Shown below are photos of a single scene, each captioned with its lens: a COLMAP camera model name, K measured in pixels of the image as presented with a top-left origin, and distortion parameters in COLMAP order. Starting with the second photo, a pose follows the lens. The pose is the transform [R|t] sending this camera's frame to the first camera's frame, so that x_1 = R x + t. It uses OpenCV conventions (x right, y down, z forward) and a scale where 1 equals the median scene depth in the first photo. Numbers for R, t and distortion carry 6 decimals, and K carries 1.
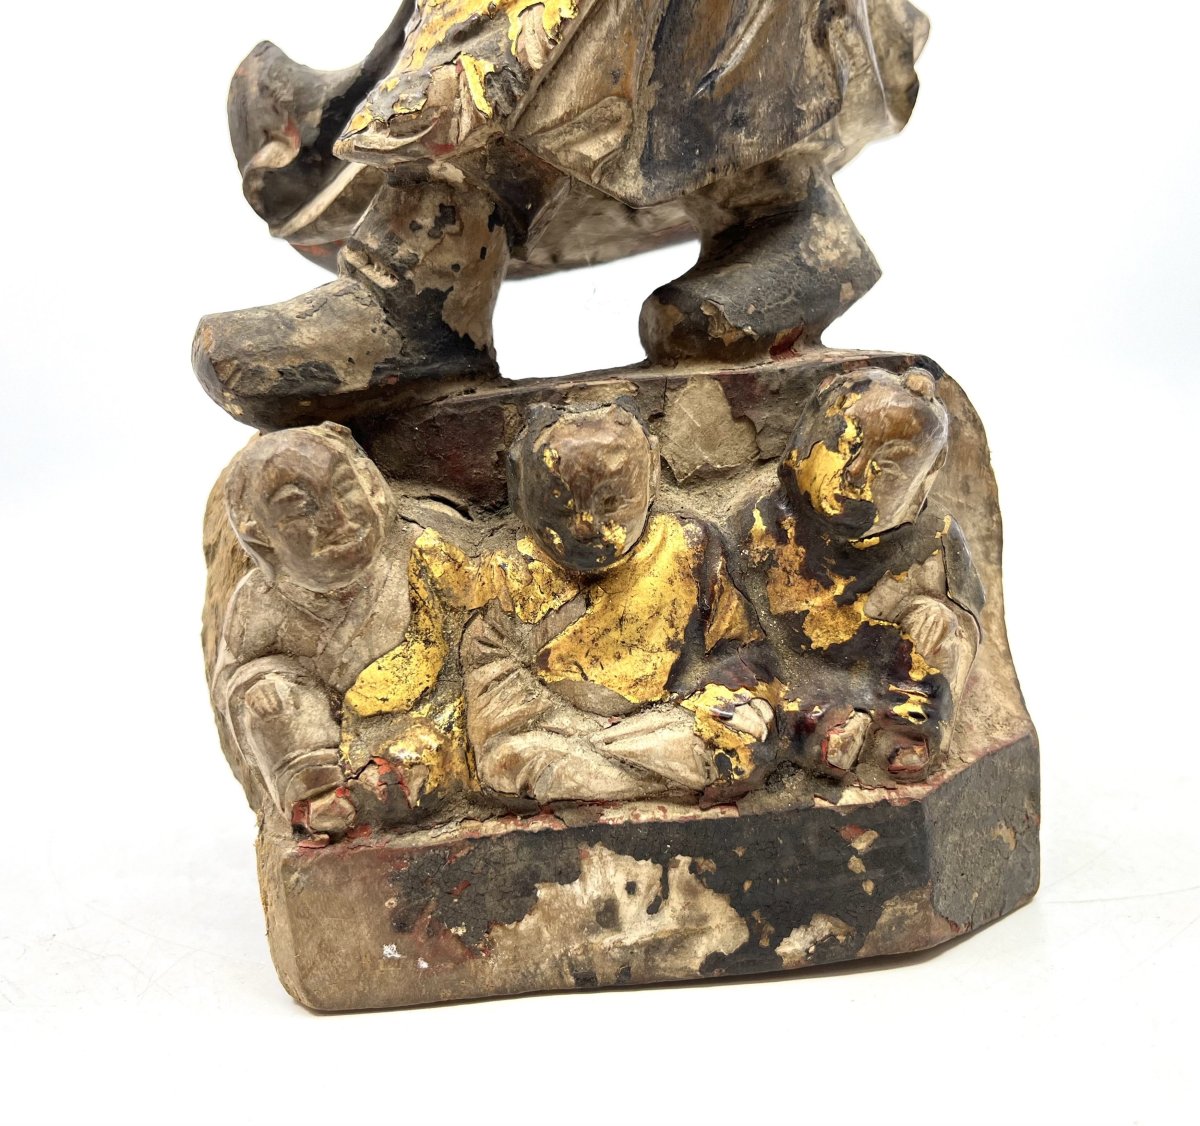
lens RADIAL K [[970.0, 0, 600.0], [0, 970.0, 563.0], [0, 0, 1]] dist [0.002695, -0.009586]
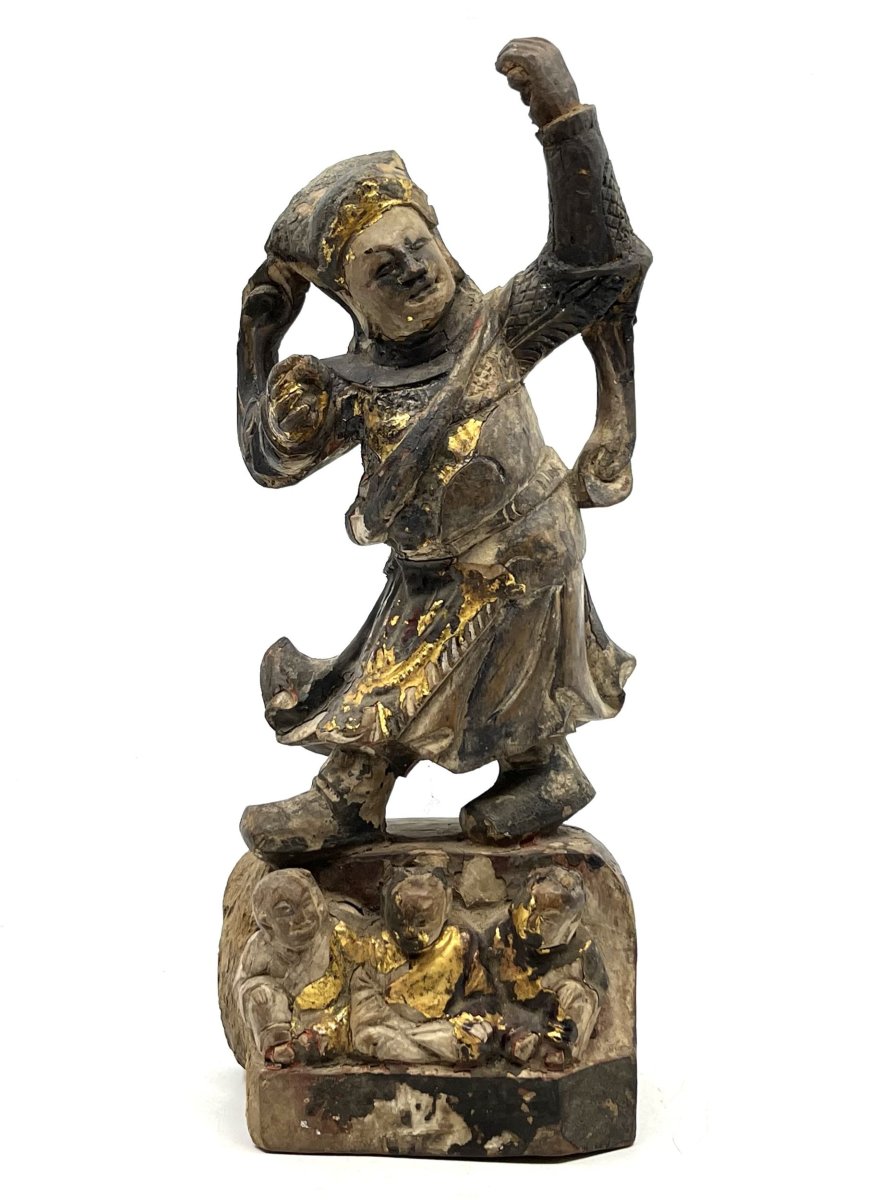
lens RADIAL K [[1393.7, 0, 439.0], [0, 1393.7, 600.0], [0, 0, 1]] dist [0.086546, -0.417384]
pose [[0.989095, 0.073073, -0.127872, 0.381749], [-0.090973, 0.985925, -0.140269, -0.326882], [0.115822, 0.150372, 0.981821, -2.132147]]
